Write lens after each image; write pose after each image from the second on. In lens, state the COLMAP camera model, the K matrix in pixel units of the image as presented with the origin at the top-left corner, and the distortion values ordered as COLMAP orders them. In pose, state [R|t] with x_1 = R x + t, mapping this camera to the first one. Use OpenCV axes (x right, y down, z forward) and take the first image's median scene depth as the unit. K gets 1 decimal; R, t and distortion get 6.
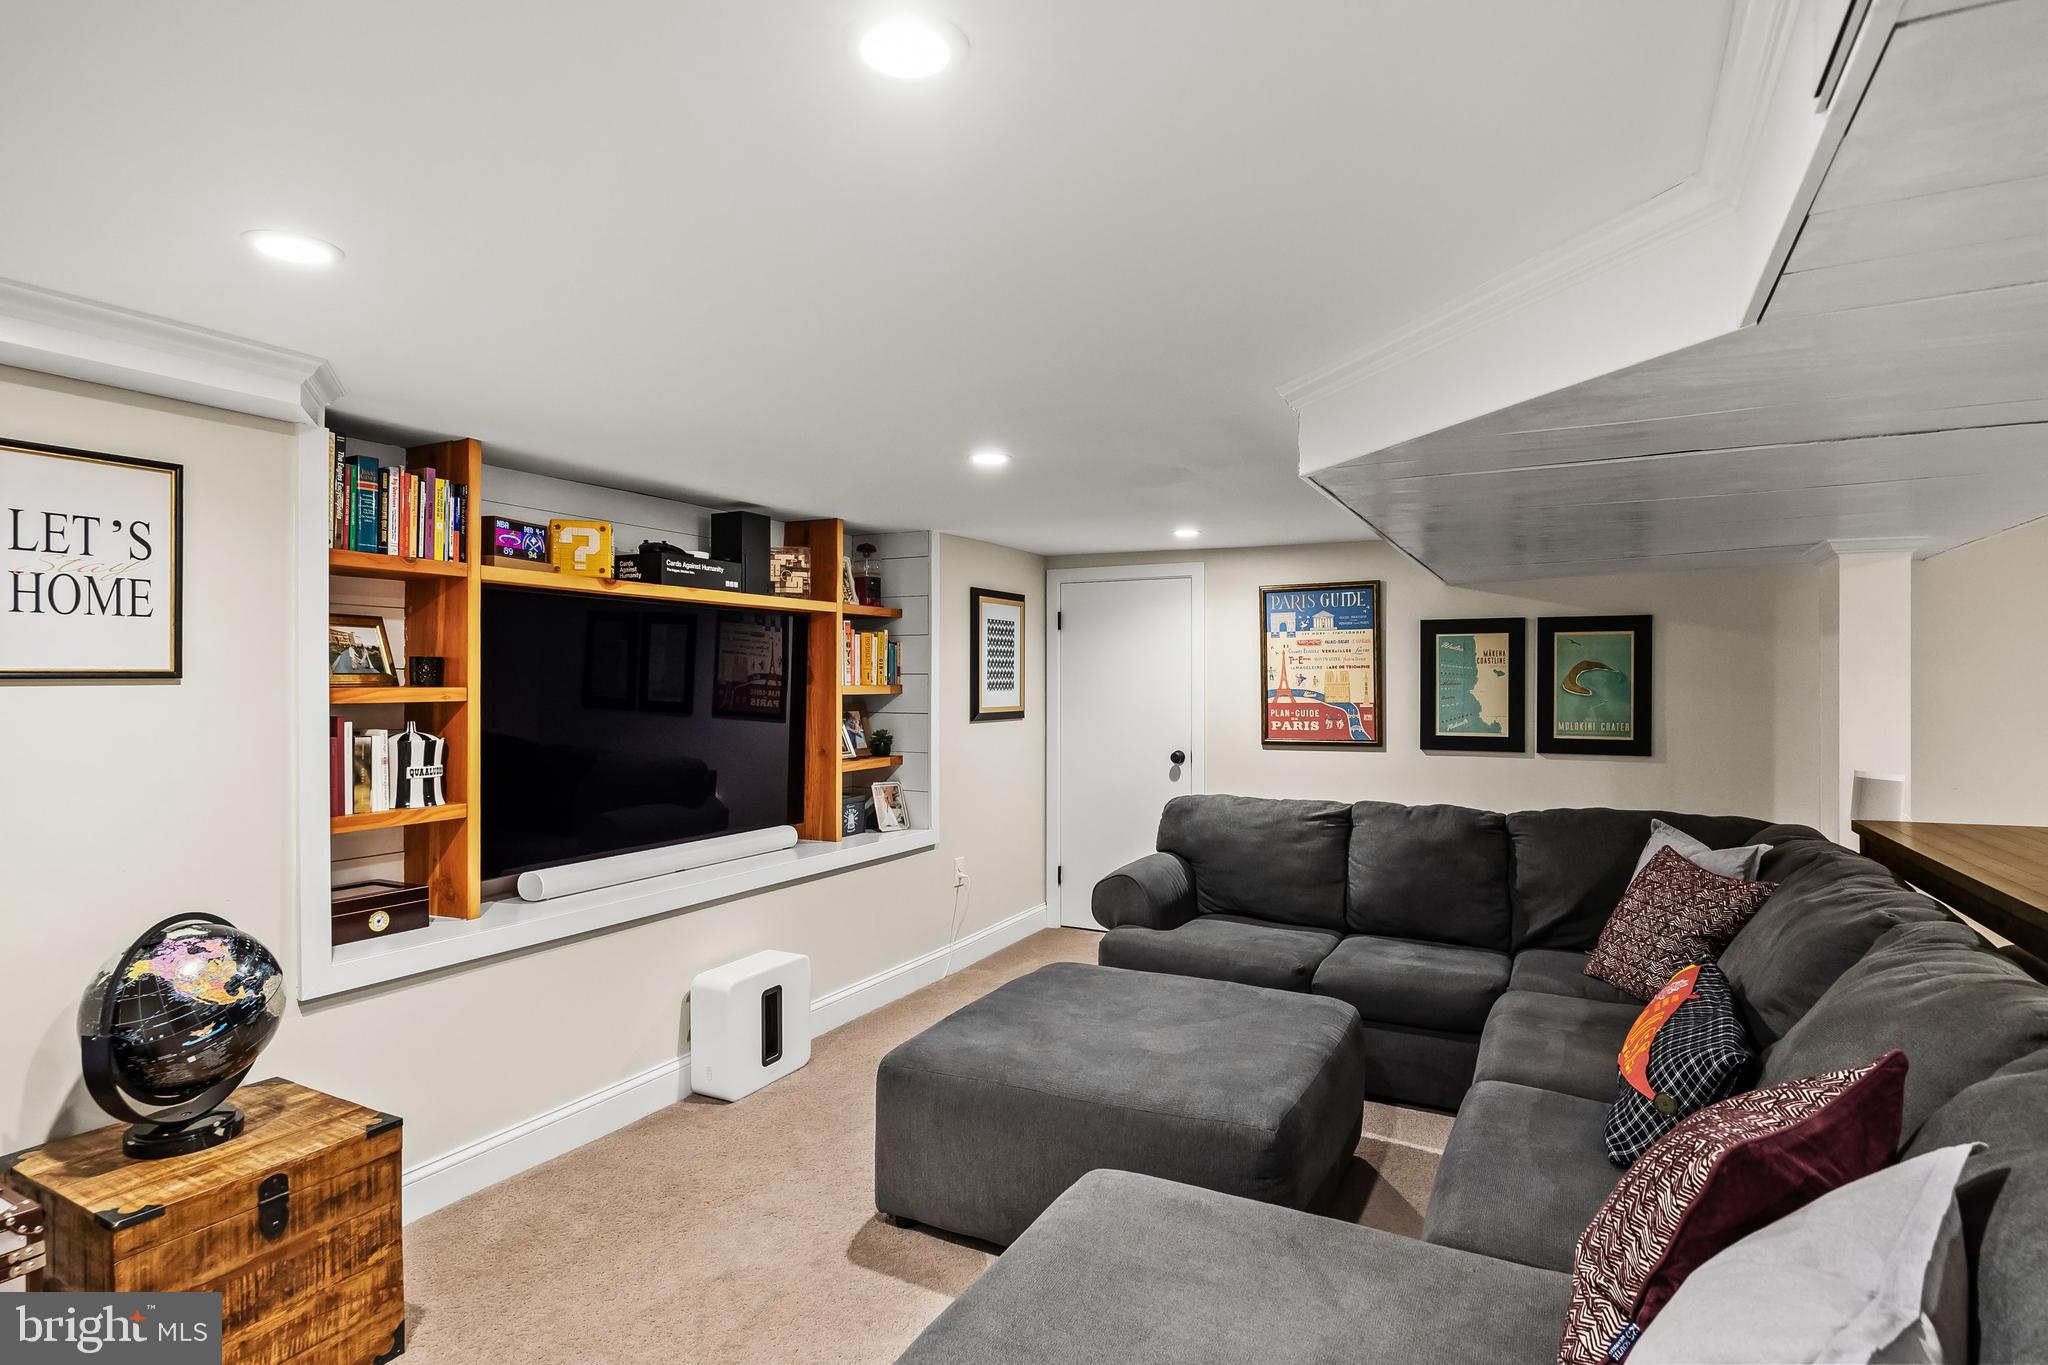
lens RADIAL K [[1000.7, 0, 1066.9], [0, 1000.7, 679.7], [0, 0, 1]] dist [0.008536, 0.000184]
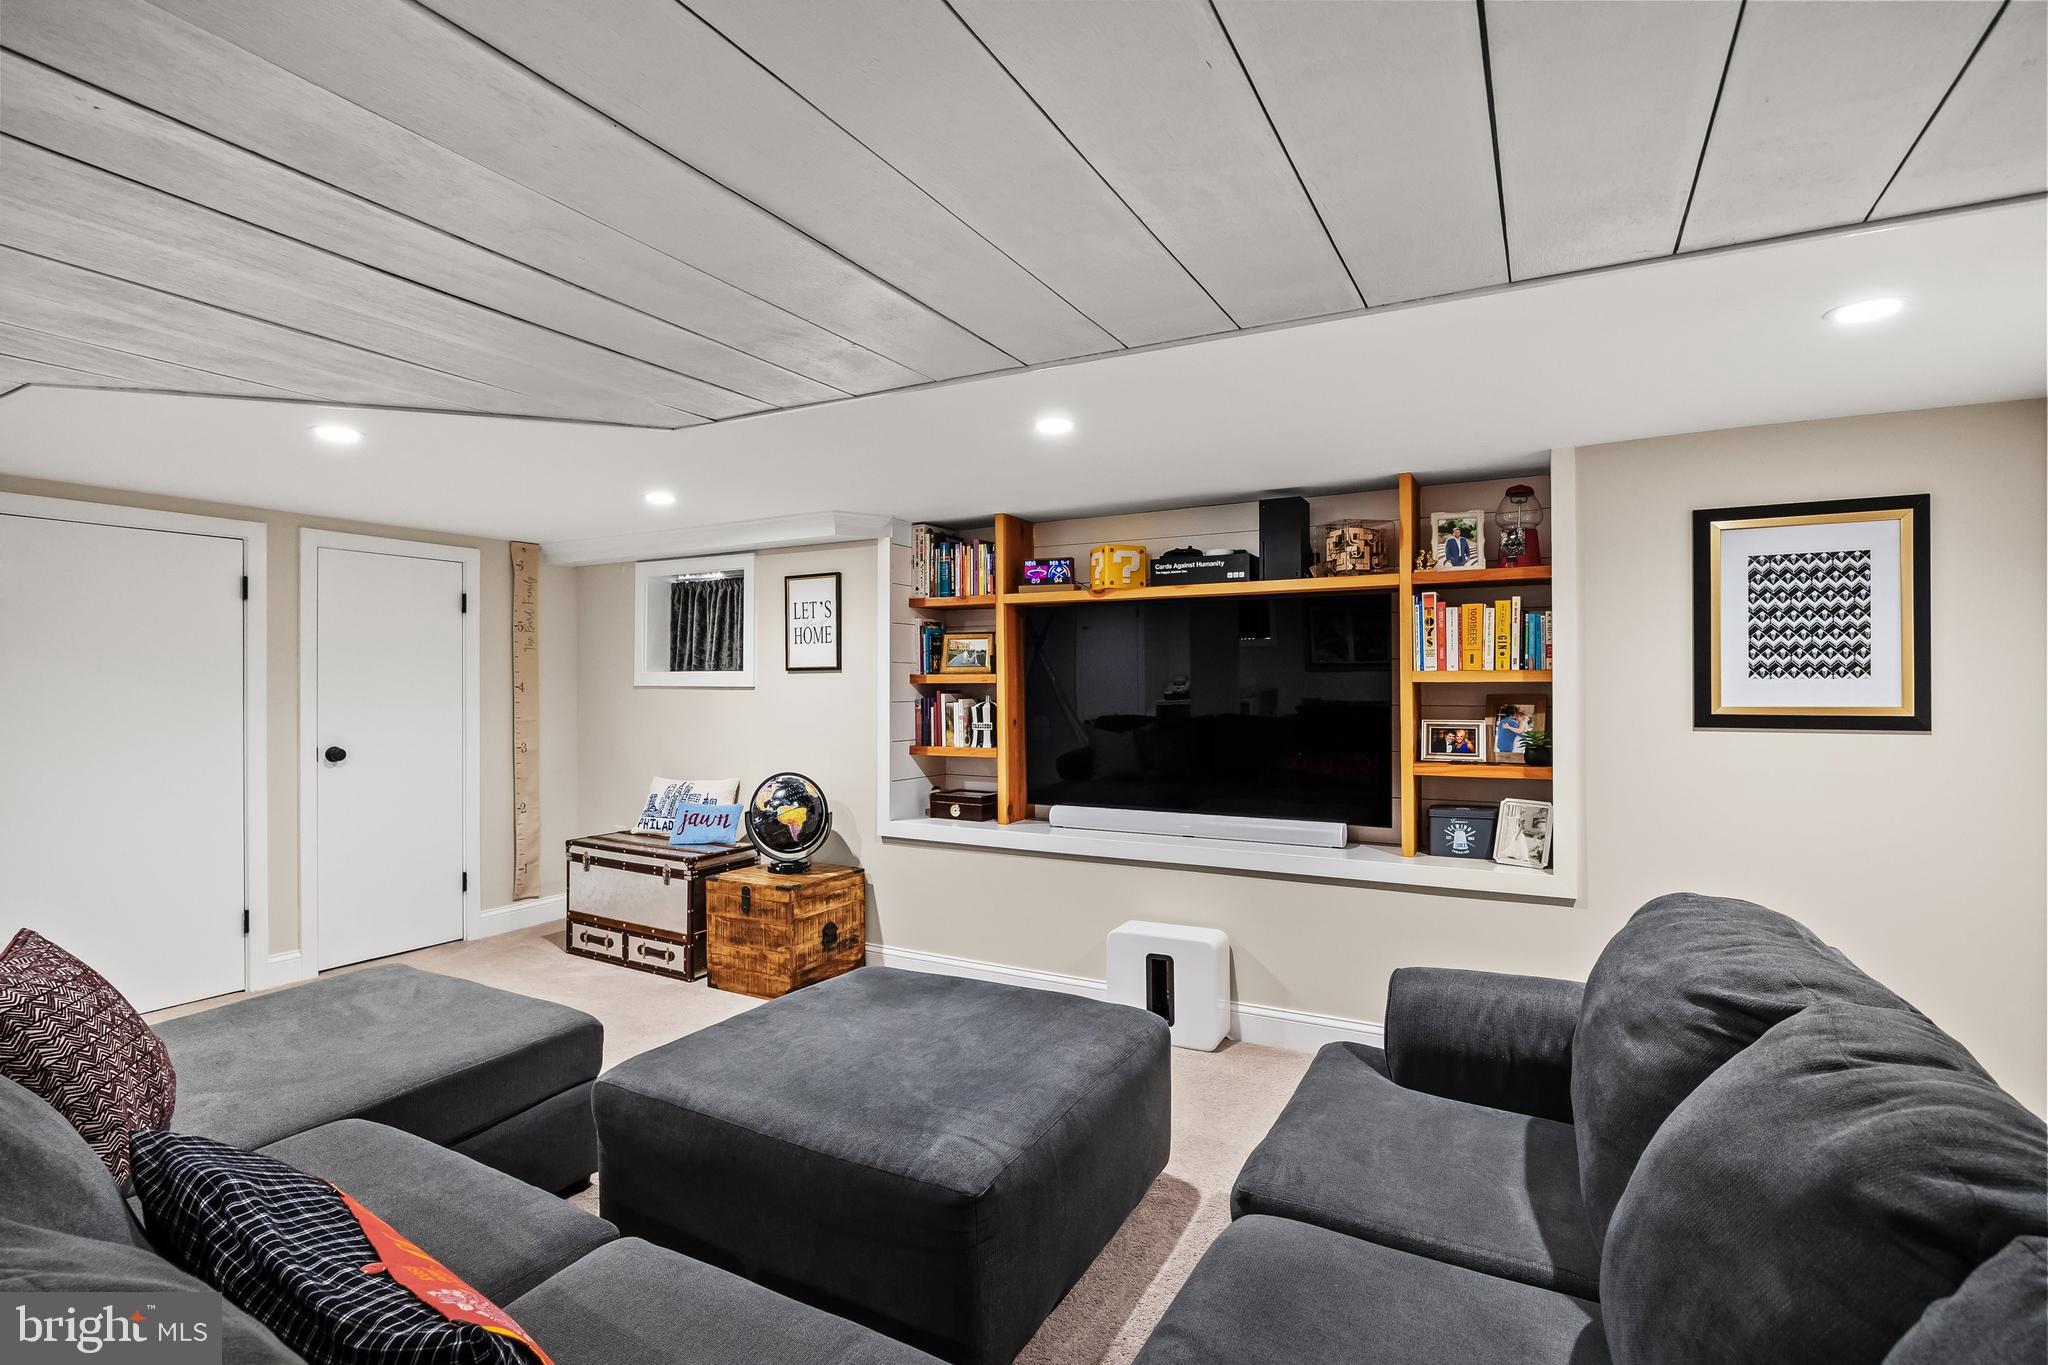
lens RADIAL K [[1000.7, 0, 1066.9], [0, 1000.7, 679.7], [0, 0, 1]] dist [0.008536, 0.000184]
pose [[-0.000541, -0.003555, -0.999994, 0.958744], [0.005477, 0.999979, -0.003558, 0.022470], [0.999985, -0.005479, -0.000522, 1.116342]]
